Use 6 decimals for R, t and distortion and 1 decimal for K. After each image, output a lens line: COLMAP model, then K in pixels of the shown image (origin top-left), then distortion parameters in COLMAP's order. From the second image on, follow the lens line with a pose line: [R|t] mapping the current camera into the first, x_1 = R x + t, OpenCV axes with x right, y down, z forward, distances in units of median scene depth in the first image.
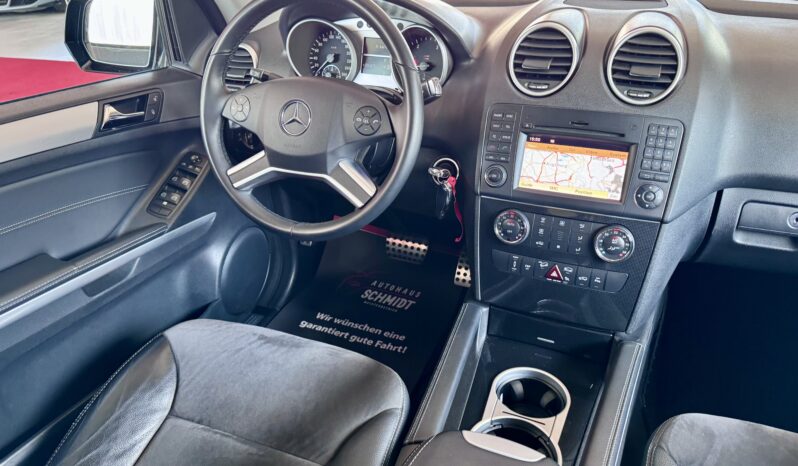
lens RADIAL K [[571.2, 0, 399.0], [0, 571.2, 233.0], [0, 0, 1]] dist [0.168460, -0.142913]
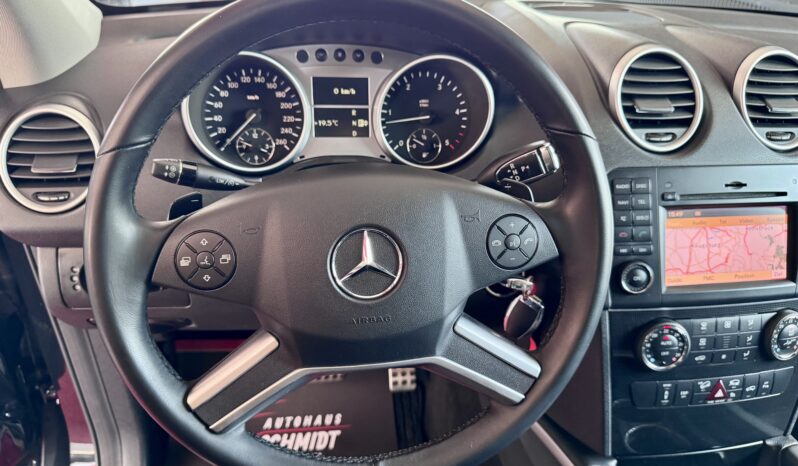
lens RADIAL K [[577.4, 0, 405.1], [0, 577.4, 244.5], [0, 0, 1]] dist [0.087180, -0.153192]
pose [[0.840424, -0.207875, 0.500474, -0.376397], [0.206553, 0.976666, 0.058809, -0.229378], [-0.501022, 0.053950, 0.863752, 0.560529]]
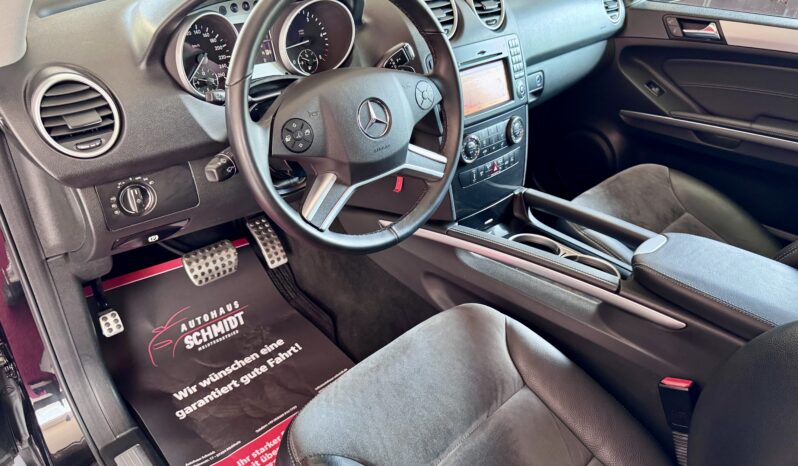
lens RADIAL K [[577.4, 0, 405.1], [0, 577.4, 244.5], [0, 0, 1]] dist [0.087180, -0.153192]
pose [[0.380354, -0.481693, 0.789495, -0.944398], [0.390169, 0.857544, 0.335240, -0.306555], [-0.838510, 0.180526, 0.514112, 0.517497]]
